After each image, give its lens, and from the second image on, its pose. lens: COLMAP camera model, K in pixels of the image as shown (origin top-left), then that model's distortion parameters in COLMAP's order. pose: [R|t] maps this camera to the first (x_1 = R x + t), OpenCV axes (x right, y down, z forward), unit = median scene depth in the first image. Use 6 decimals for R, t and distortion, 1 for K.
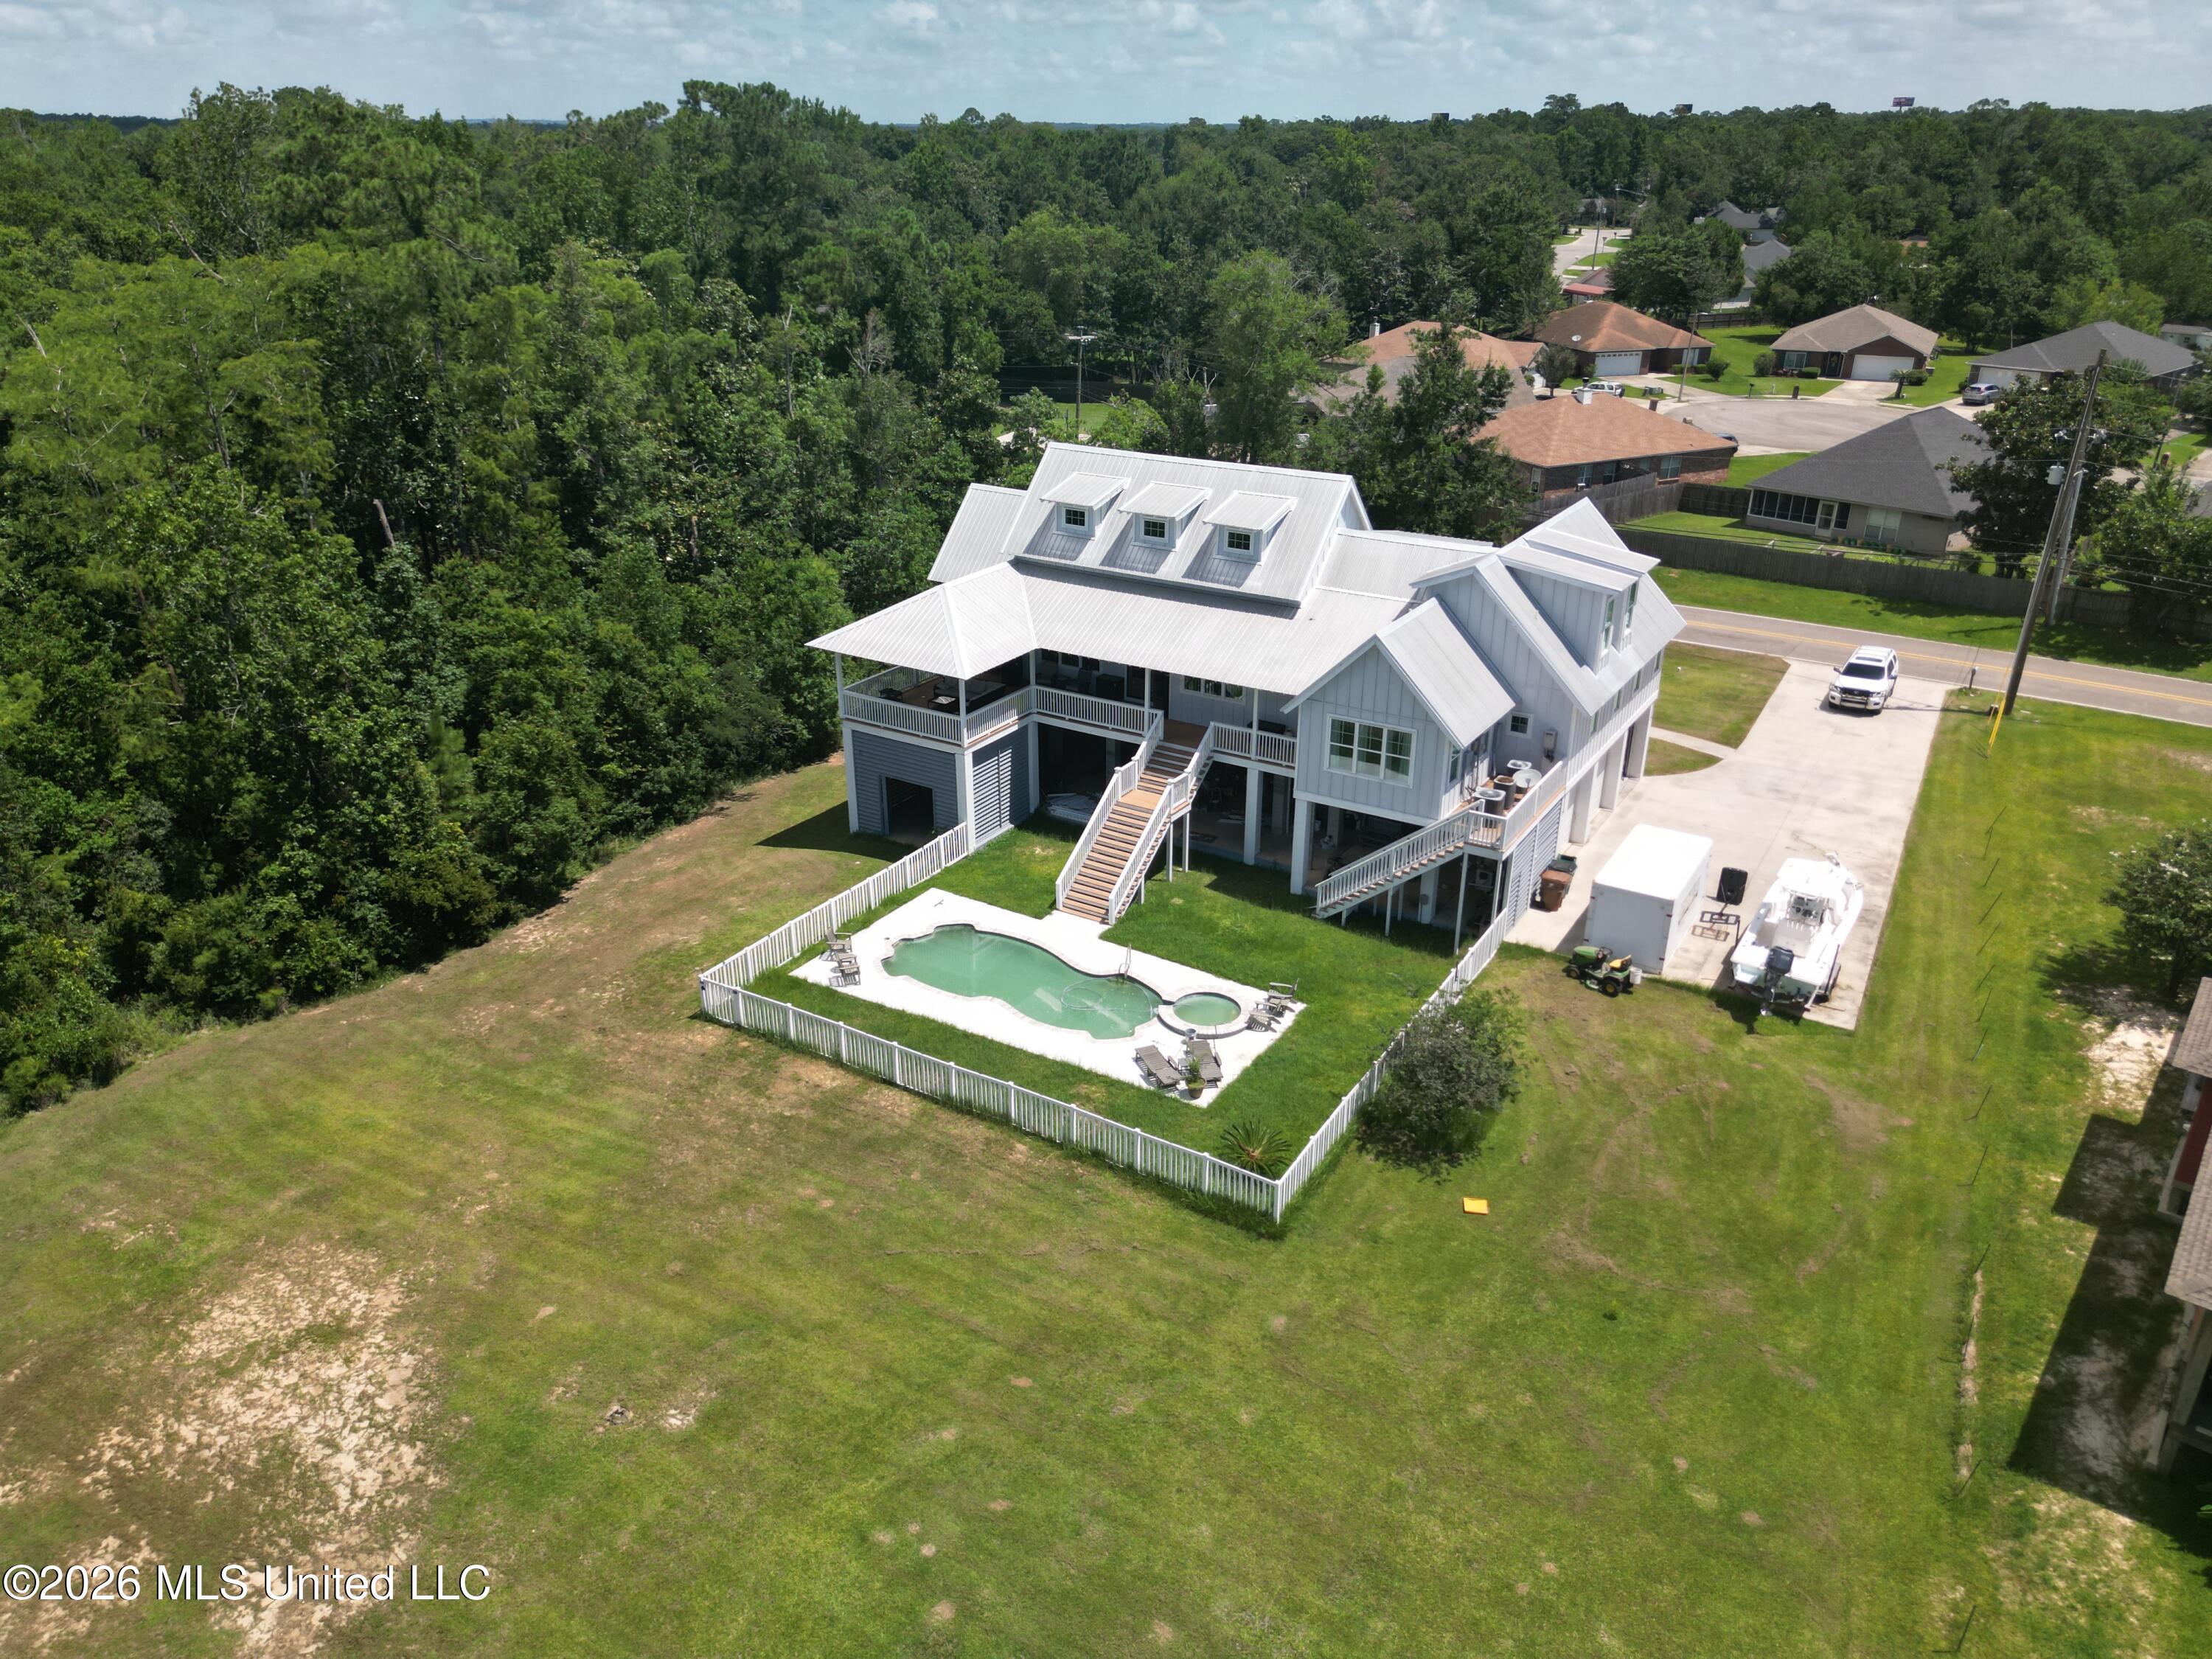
lens RADIAL K [[1554.6, 0, 1106.3], [0, 1554.6, 839.5], [0, 0, 1]] dist [0.070642, -0.069388]
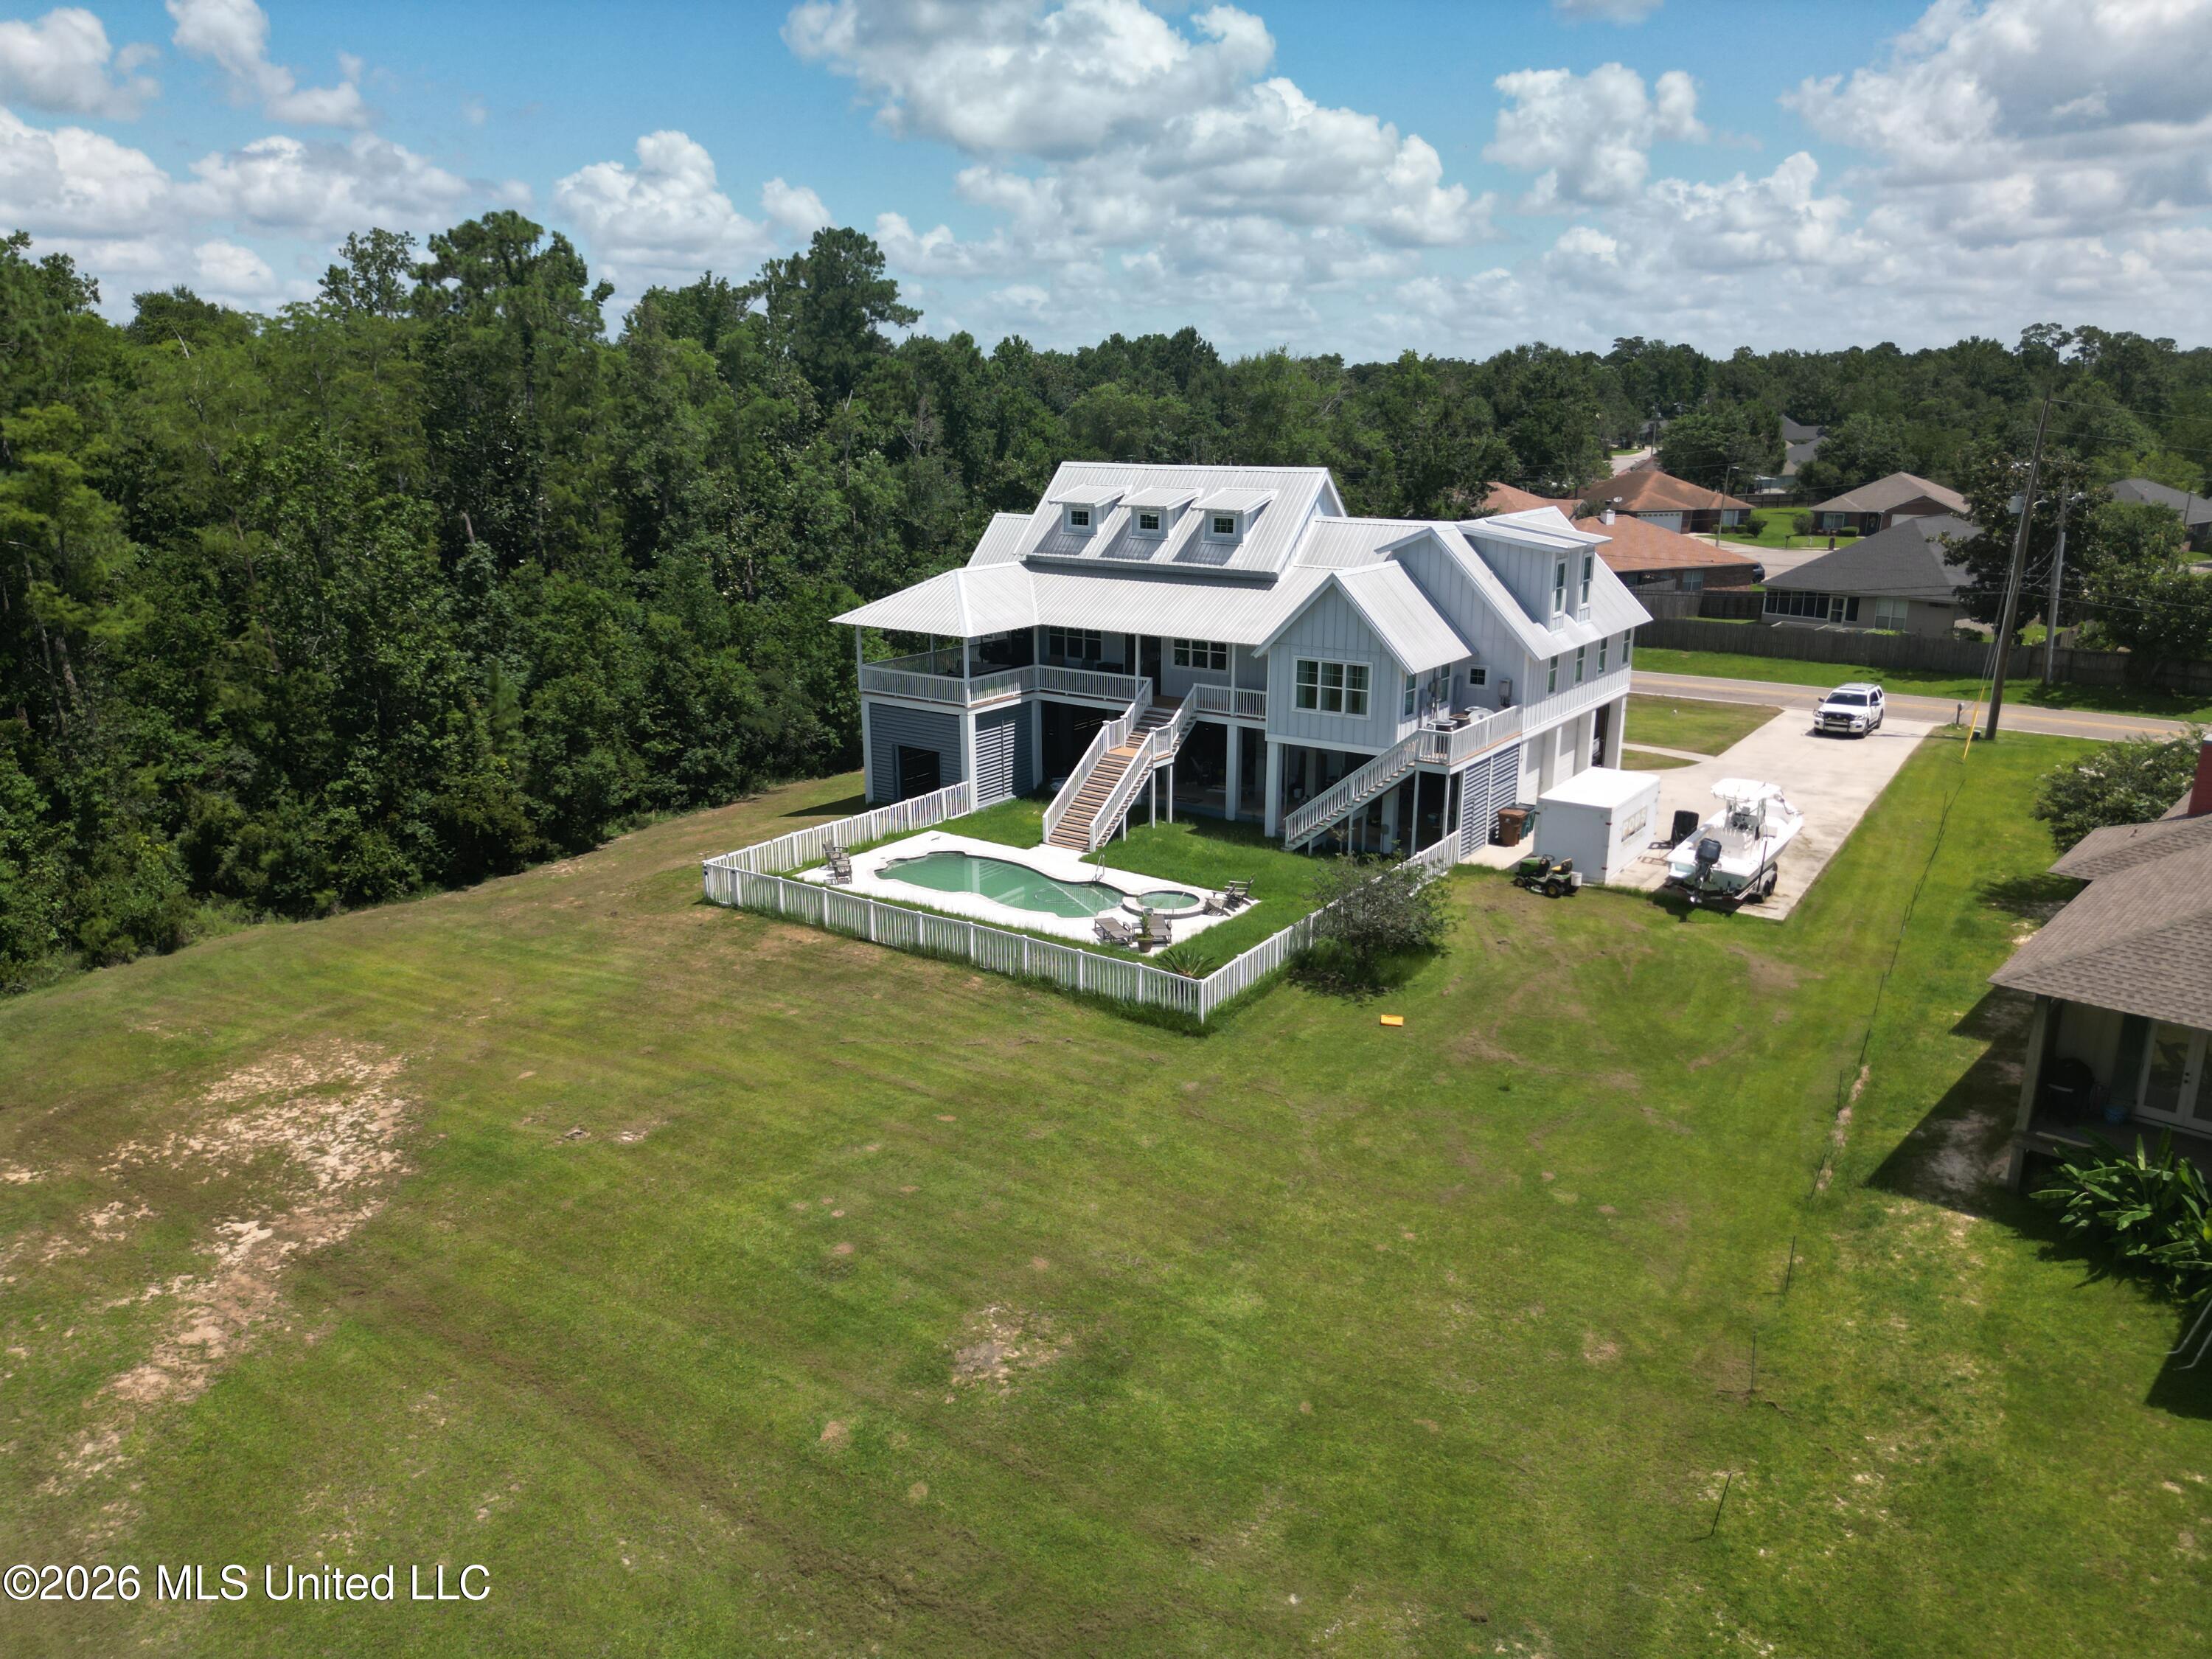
lens RADIAL K [[1554.6, 0, 1106.3], [0, 1554.6, 839.5], [0, 0, 1]] dist [0.070642, -0.069388]
pose [[0.998060, 0.014582, -0.060523, 0.079197], [-0.023369, 0.988842, -0.147126, 0.207144], [0.057702, 0.148255, 0.987264, -0.057491]]
